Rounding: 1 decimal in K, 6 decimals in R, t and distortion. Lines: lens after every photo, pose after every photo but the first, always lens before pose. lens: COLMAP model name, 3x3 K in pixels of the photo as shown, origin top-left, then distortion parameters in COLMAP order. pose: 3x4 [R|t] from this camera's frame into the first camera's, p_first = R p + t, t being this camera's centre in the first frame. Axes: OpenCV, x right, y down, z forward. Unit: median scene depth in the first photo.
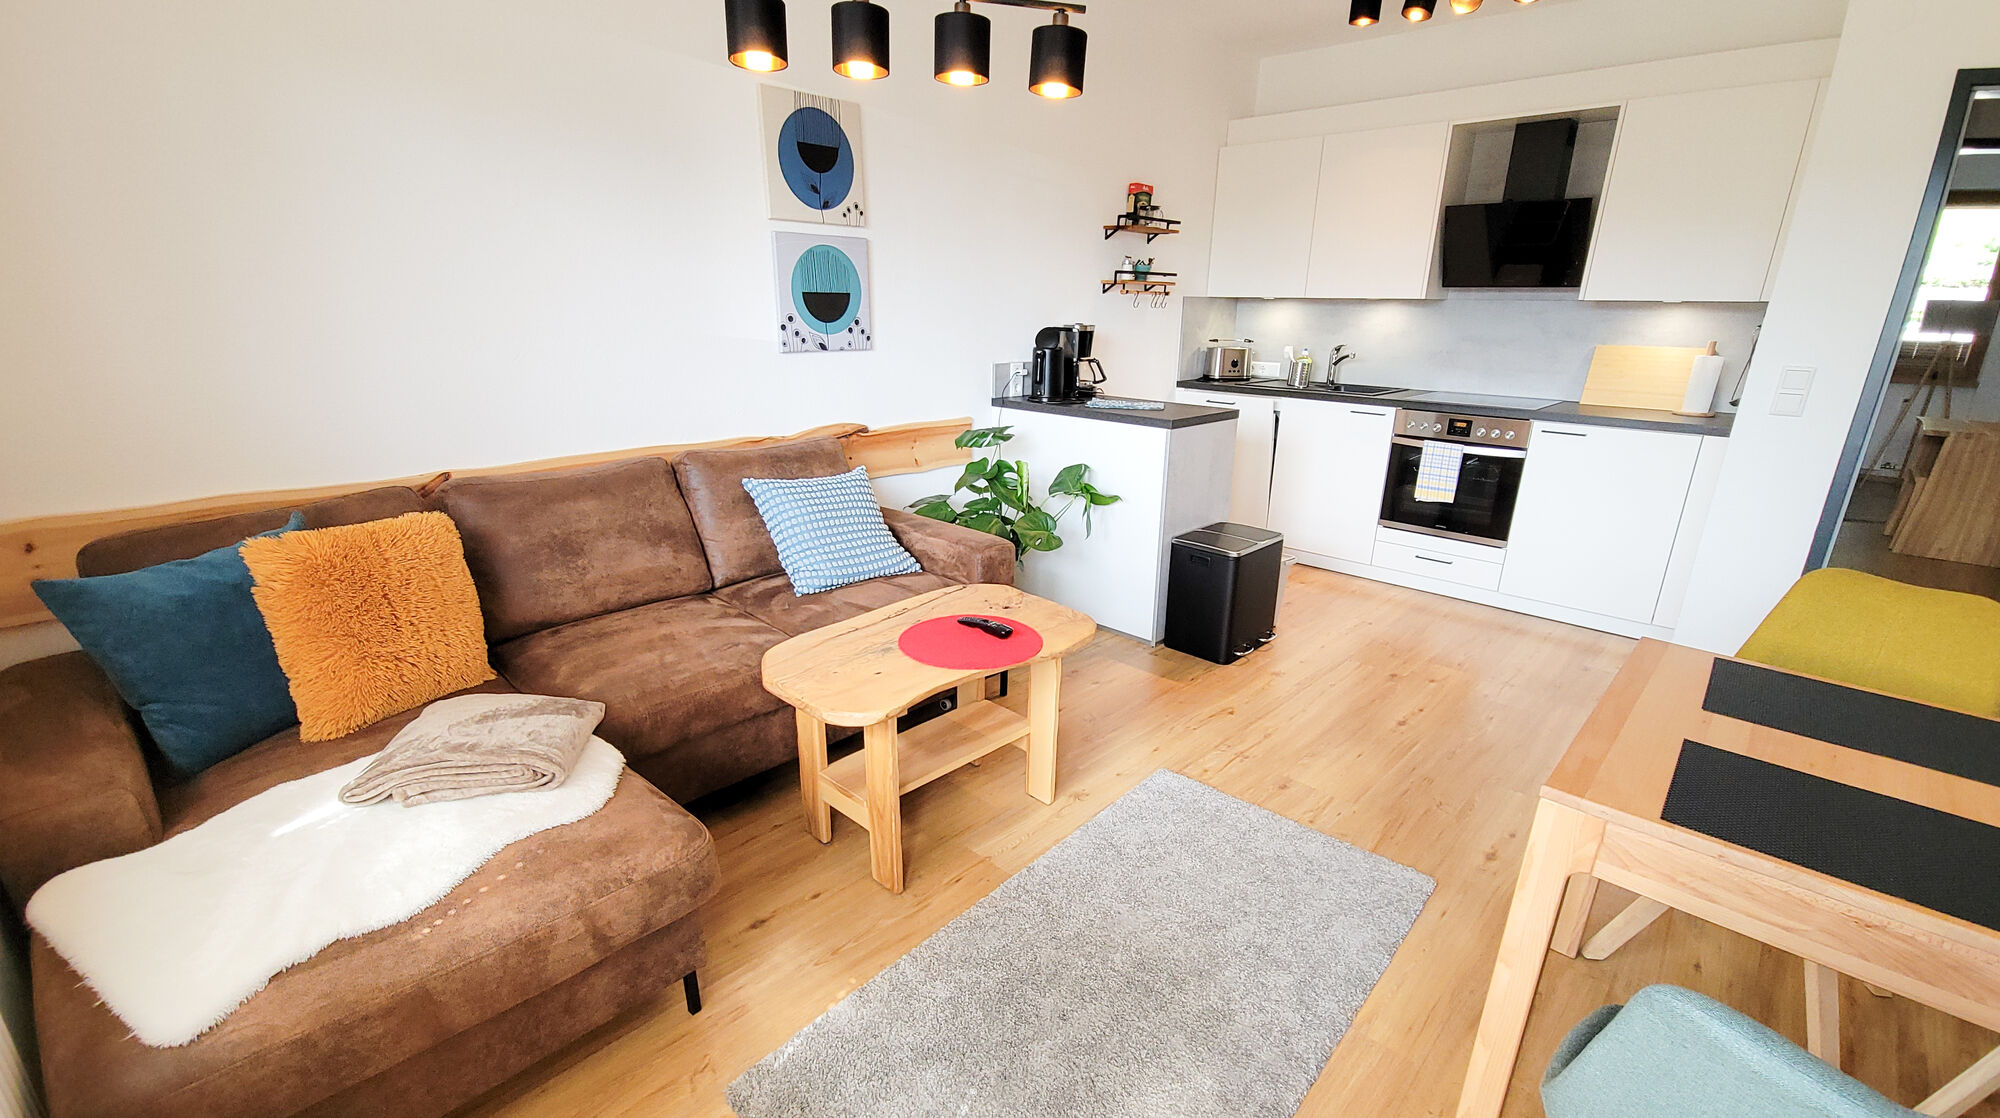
lens RADIAL K [[846.8, 0, 1028.9], [0, 846.8, 606.2], [0, 0, 1]] dist [0.002536, 0.000583]
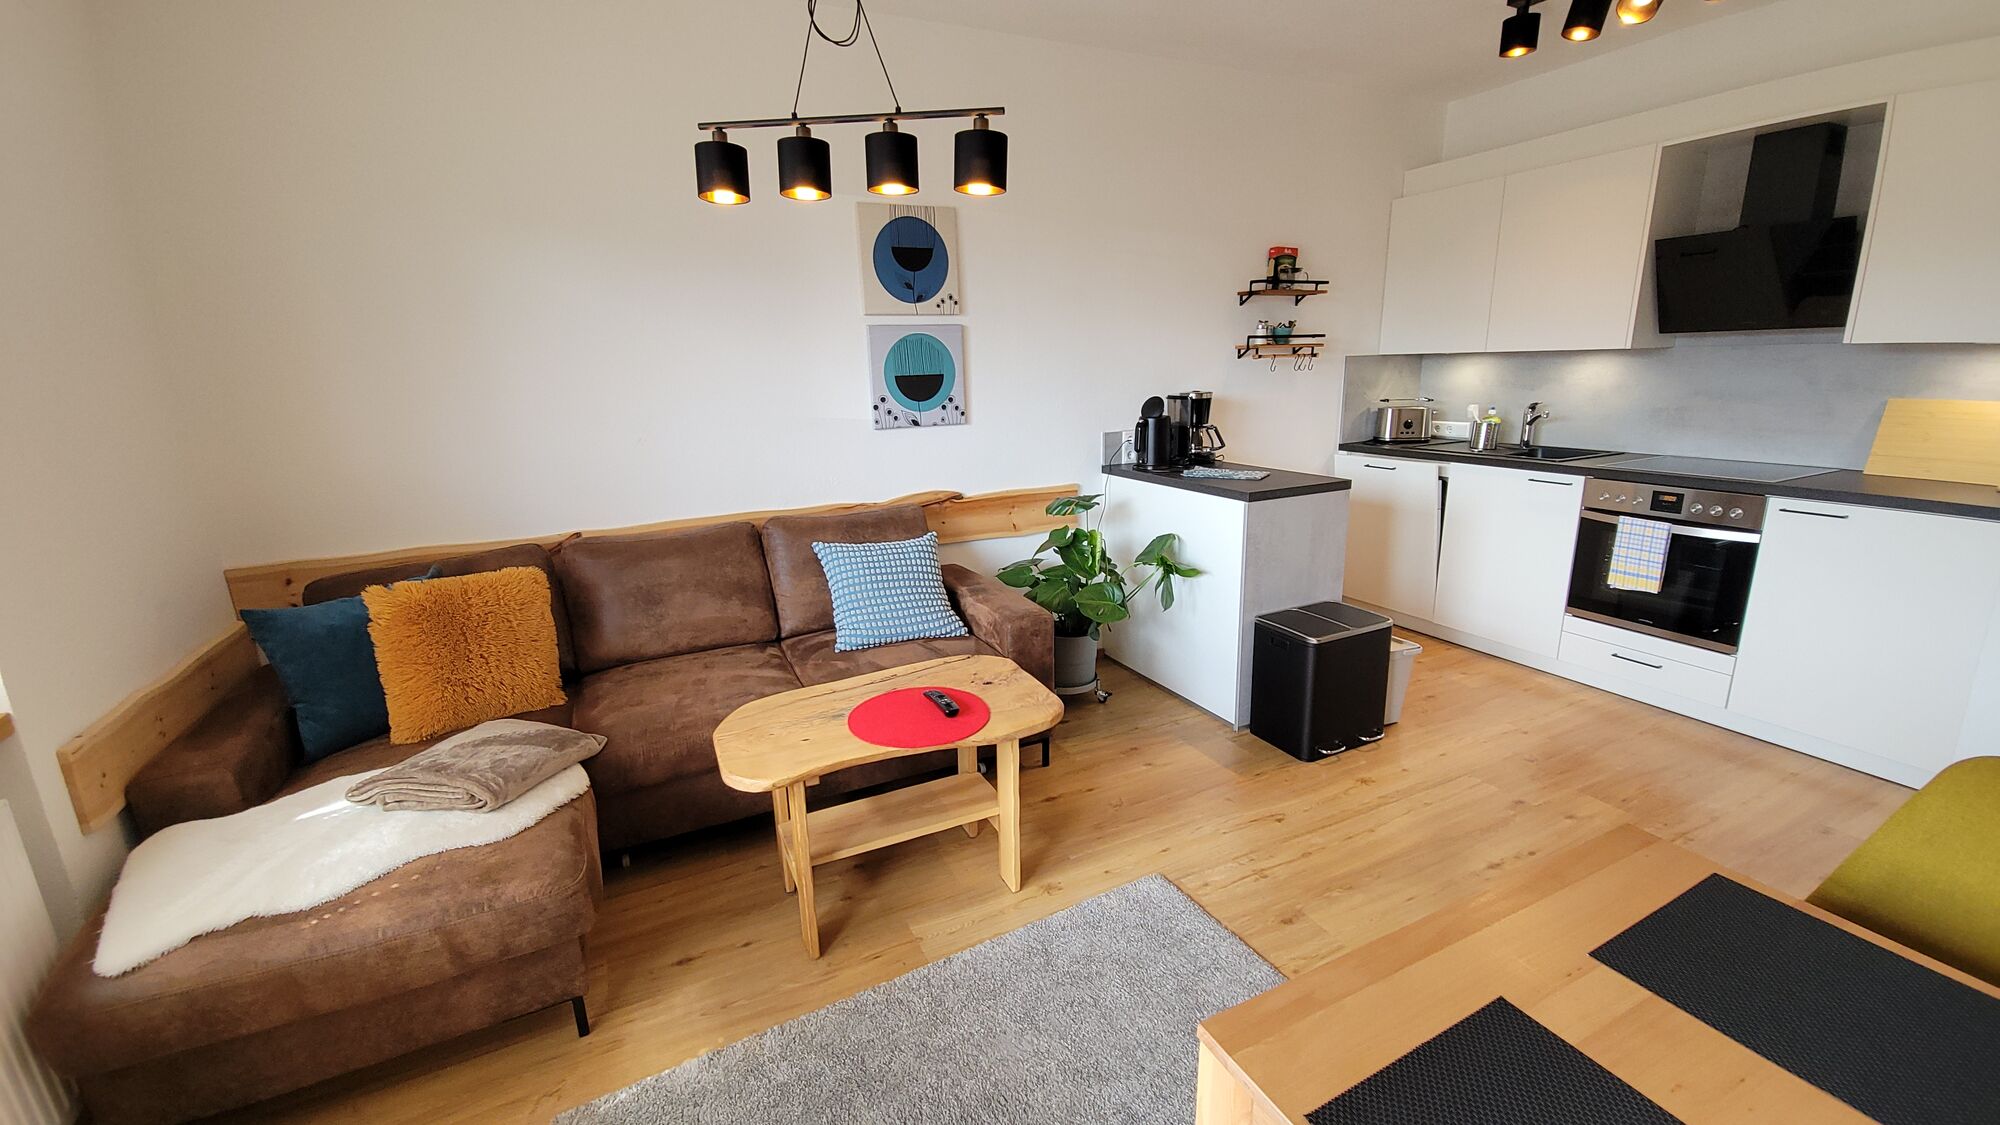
lens RADIAL K [[807.5, 0, 1005.9], [0, 807.5, 579.0], [0, 0, 1]] dist [0.009568, -0.005949]
pose [[0.936154, 0.051559, -0.347791, 0.279371], [-0.079645, 0.994573, -0.066940, -0.051399], [0.342452, 0.090366, 0.935180, 0.091685]]
